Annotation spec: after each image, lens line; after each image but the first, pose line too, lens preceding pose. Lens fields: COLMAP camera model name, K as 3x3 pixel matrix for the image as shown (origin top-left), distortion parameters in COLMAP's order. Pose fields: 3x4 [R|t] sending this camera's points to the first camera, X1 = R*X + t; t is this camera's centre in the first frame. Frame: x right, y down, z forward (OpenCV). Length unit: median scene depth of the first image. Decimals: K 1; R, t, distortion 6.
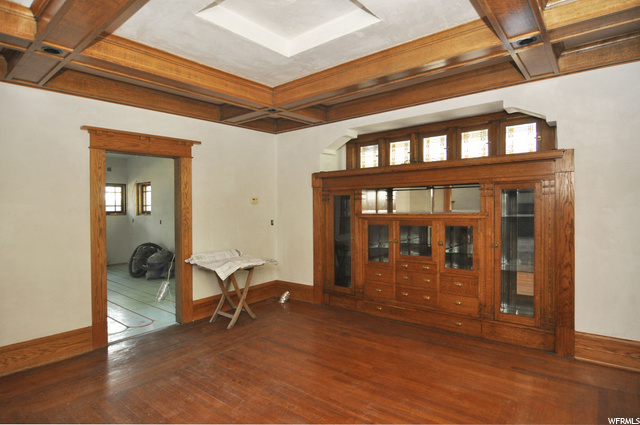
lens RADIAL K [[344.6, 0, 315.7], [0, 344.6, 215.1], [0, 0, 1]] dist [-0.002165, -0.001164]
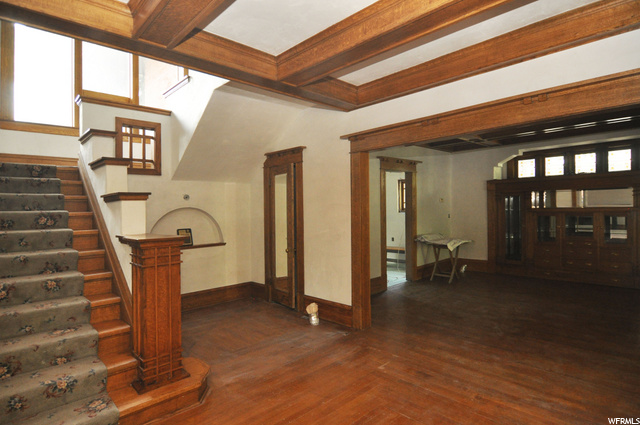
lens RADIAL K [[344.6, 0, 320.9], [0, 344.6, 210.0], [0, 0, 1]] dist [-0.002165, -0.001164]
pose [[0.995155, -0.002843, -0.098276, -0.604117], [0.001922, 0.999953, -0.009459, 0.013671], [0.098298, 0.009224, 0.995114, -0.527120]]
